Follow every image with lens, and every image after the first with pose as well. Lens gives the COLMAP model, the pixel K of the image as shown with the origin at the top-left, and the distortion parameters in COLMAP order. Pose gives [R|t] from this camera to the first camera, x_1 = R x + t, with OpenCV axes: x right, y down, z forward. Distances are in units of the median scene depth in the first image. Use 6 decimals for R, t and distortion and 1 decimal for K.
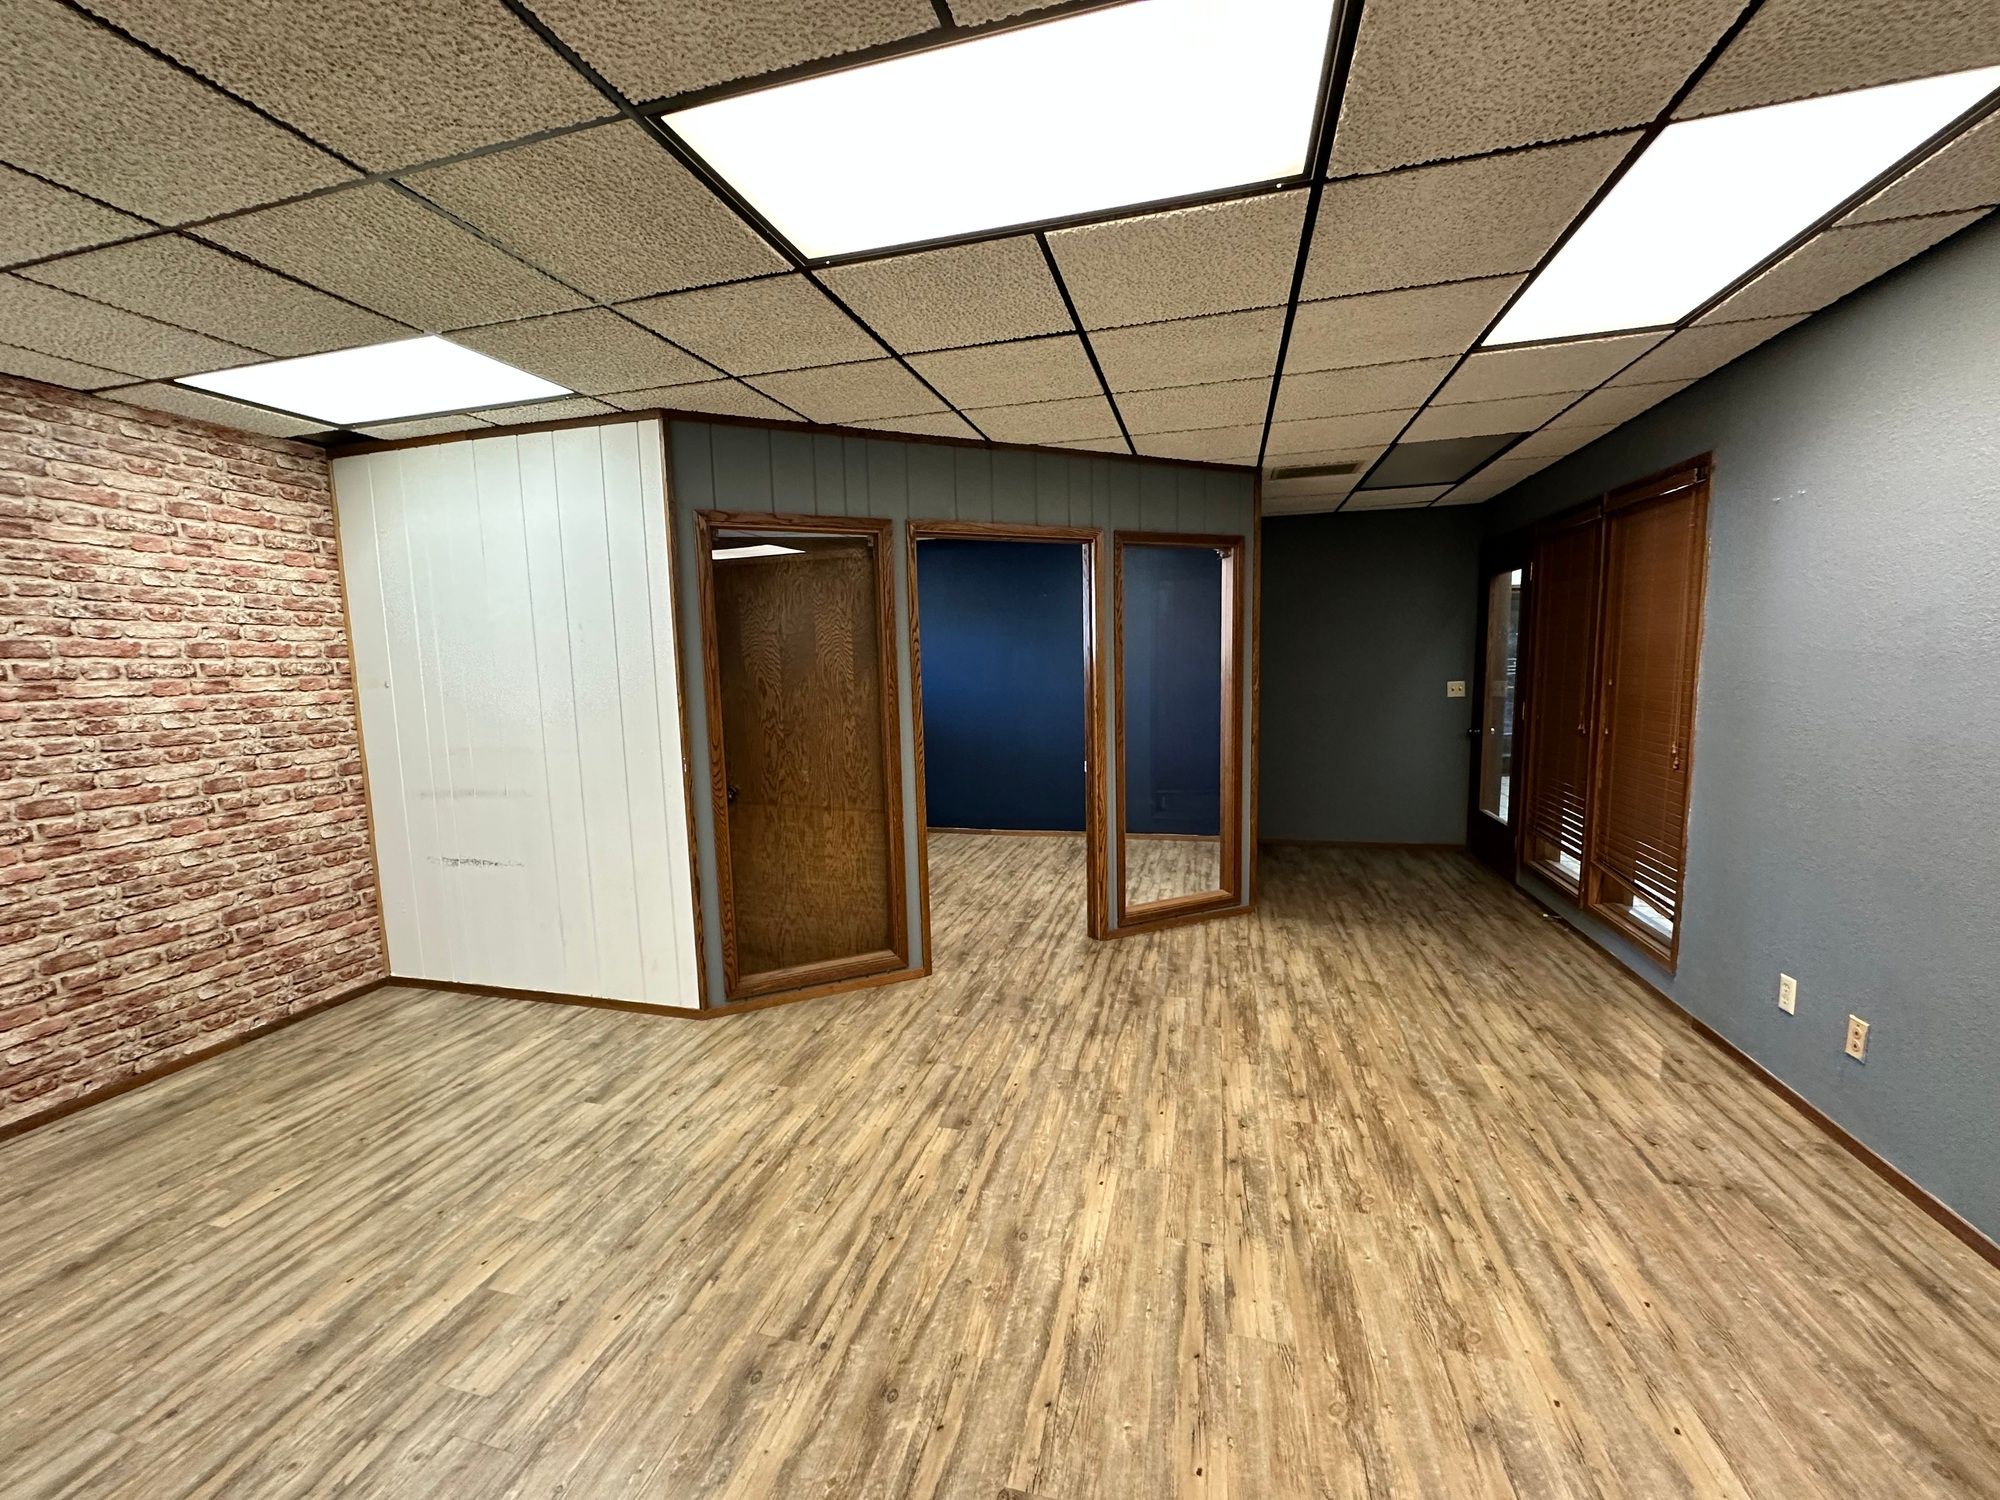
lens RADIAL K [[794.5, 0, 997.2], [0, 794.5, 752.2], [0, 0, 1]] dist [-0.003297, 0.000488]
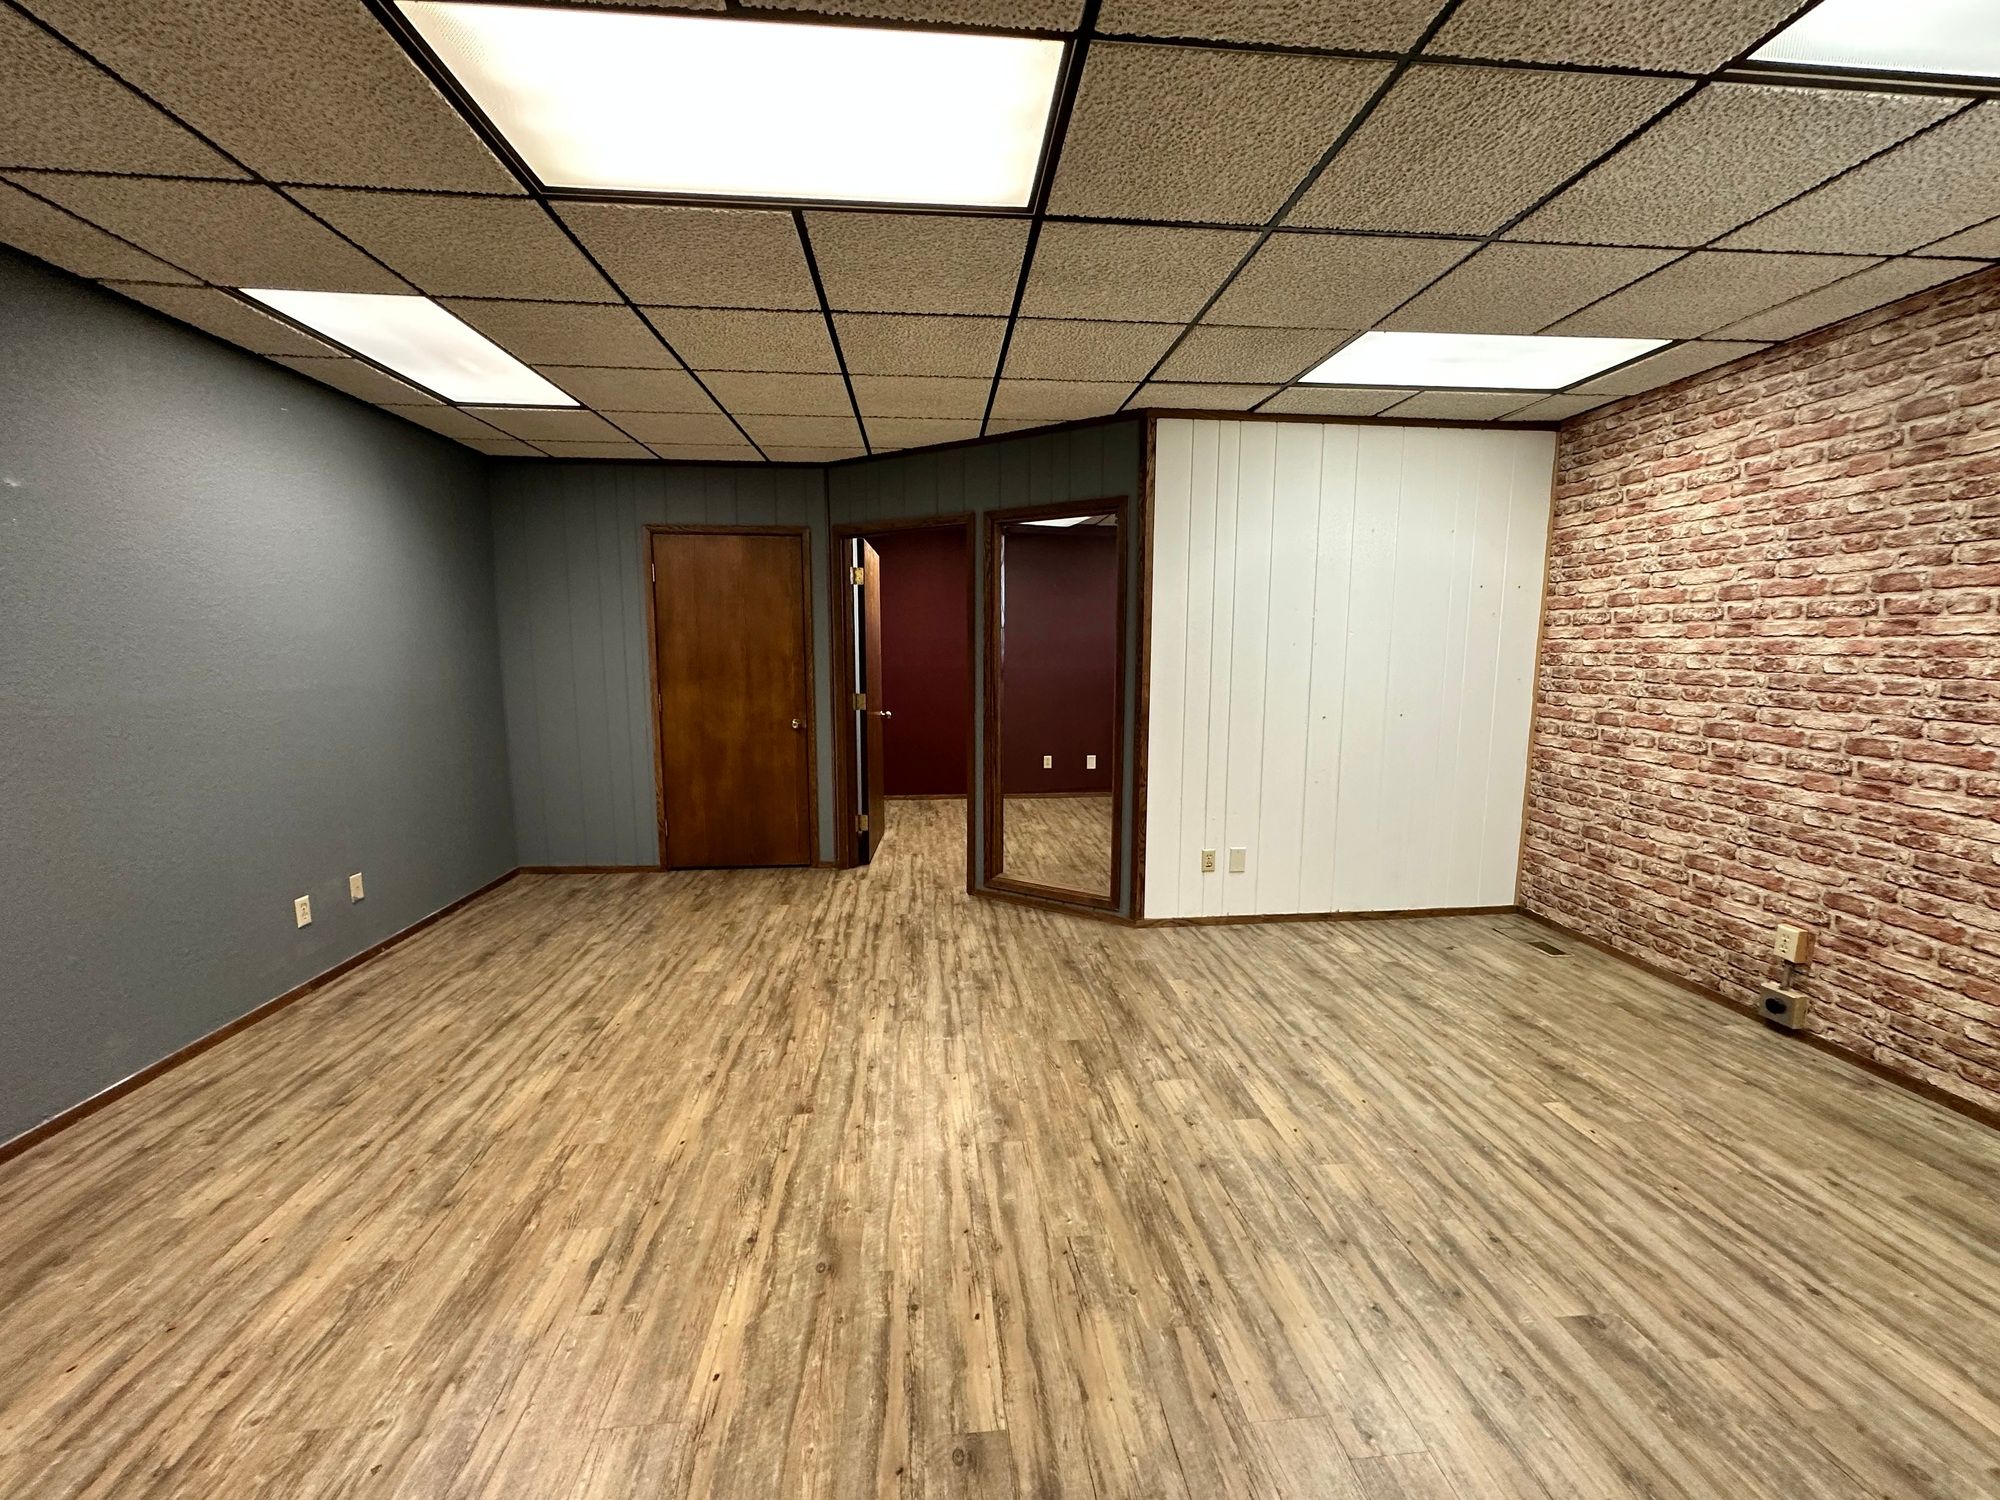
lens RADIAL K [[794.5, 0, 995.4], [0, 794.5, 747.9], [0, 0, 1]] dist [-0.003297, 0.000488]
pose [[-0.937132, 0.068010, -0.342283, 0.091750], [-0.017601, 0.970366, 0.240998, -0.127895], [0.348530, 0.231871, -0.908164, 1.394295]]
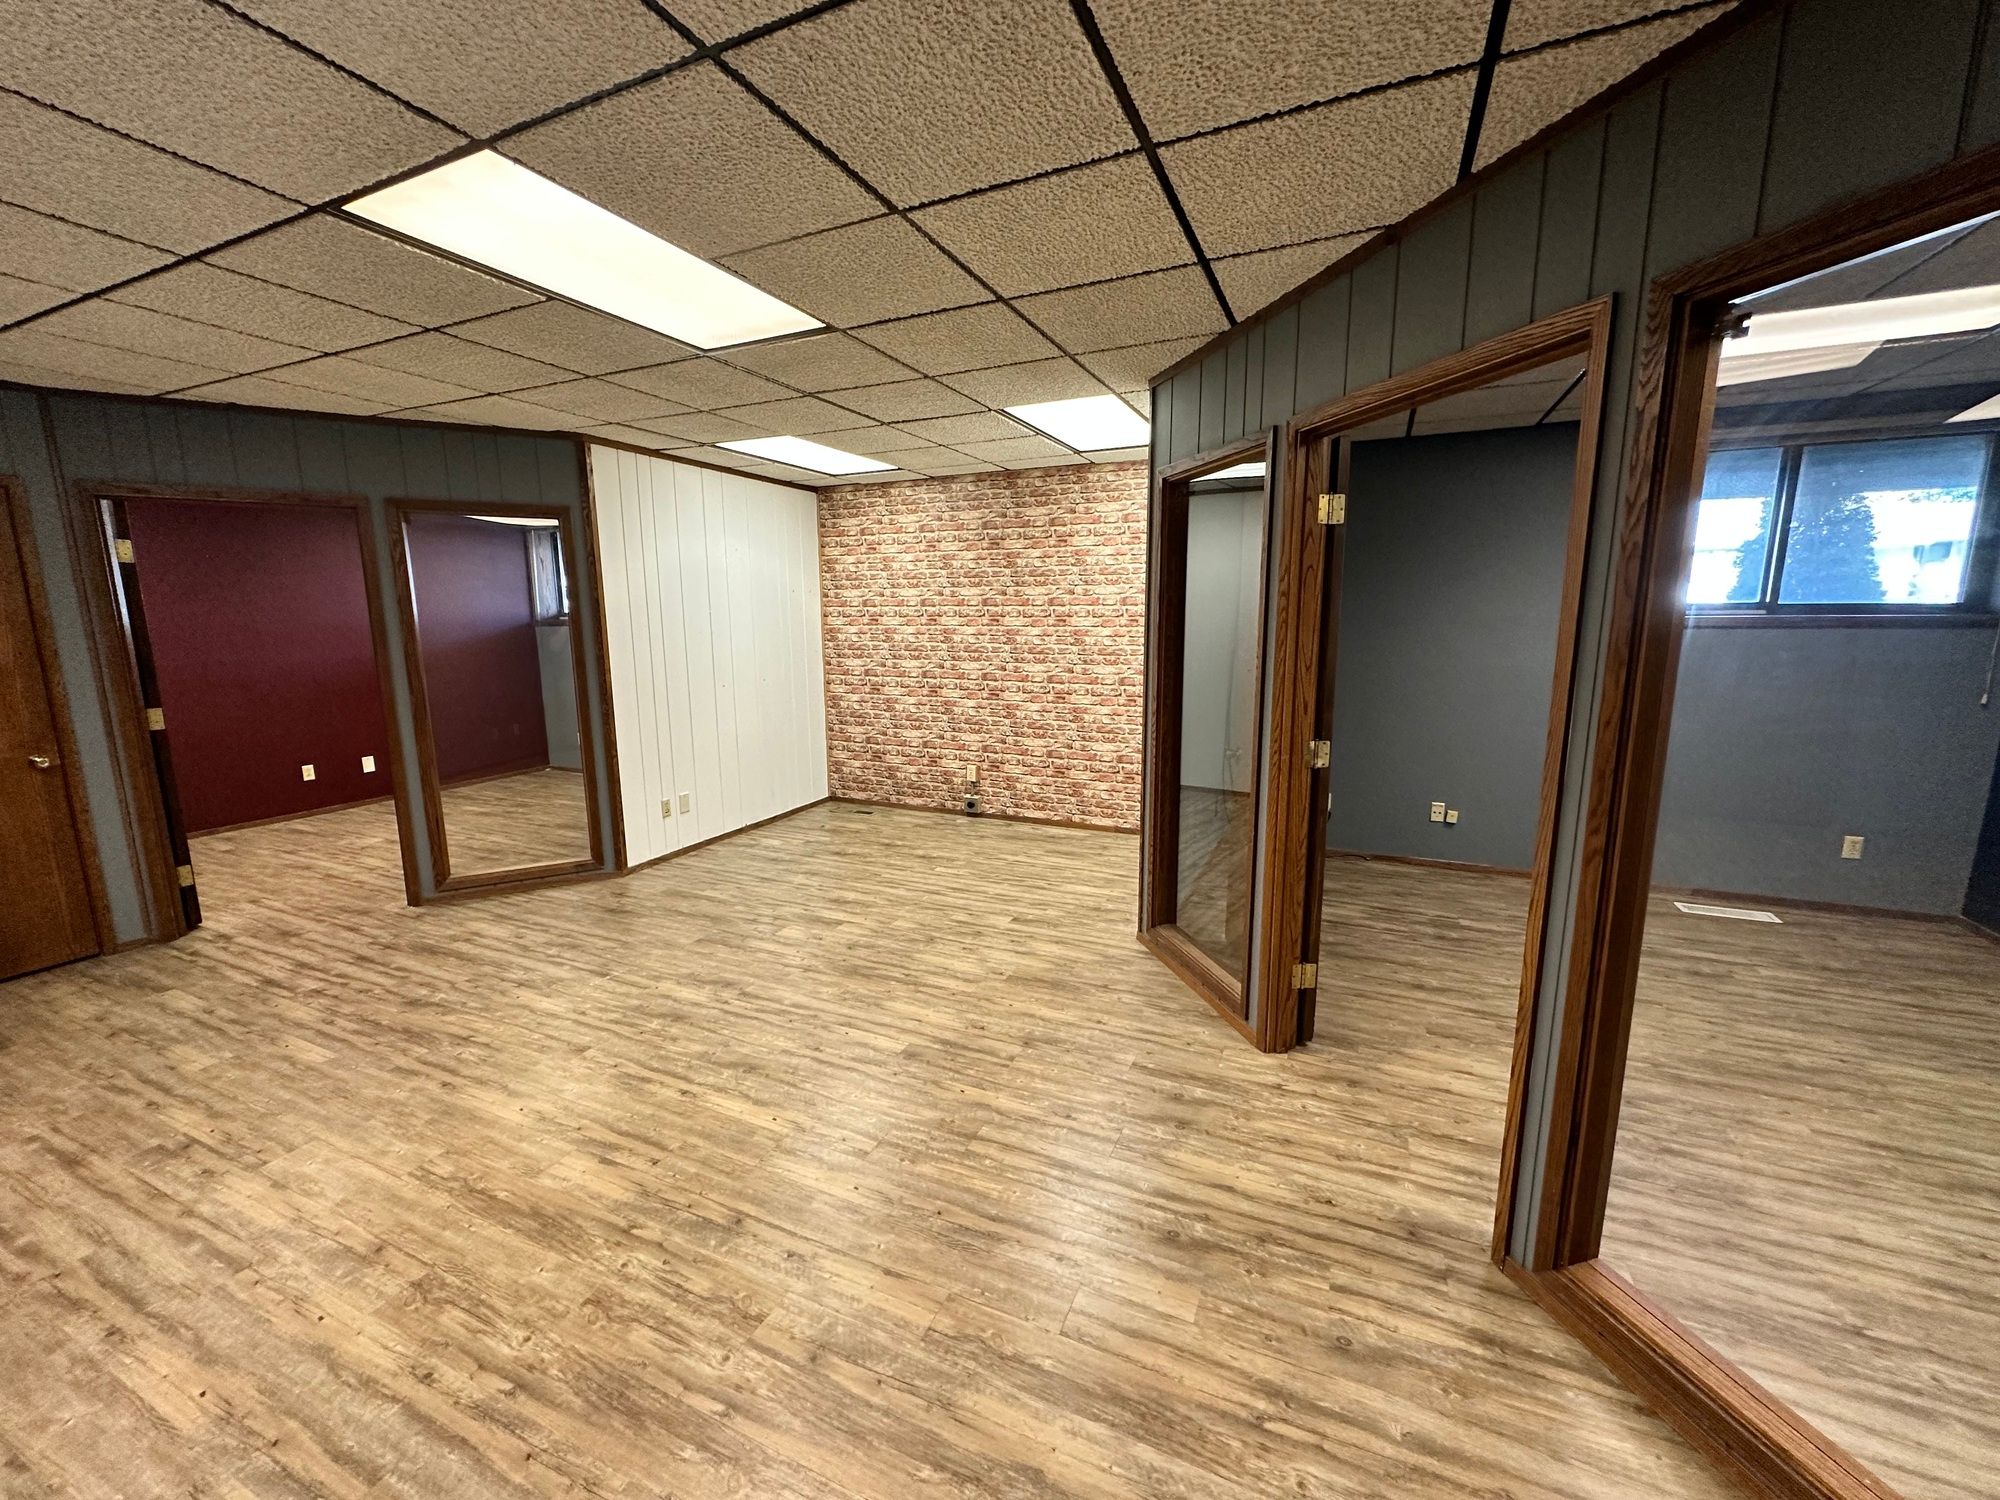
lens RADIAL K [[794.5, 0, 999.0], [0, 794.5, 748.1], [0, 0, 1]] dist [-0.003297, 0.000488]
pose [[-0.161641, 0.191205, -0.968149, 0.912464], [-0.104648, 0.972198, 0.209476, -0.181127], [0.981285, 0.135175, -0.137138, 1.222450]]
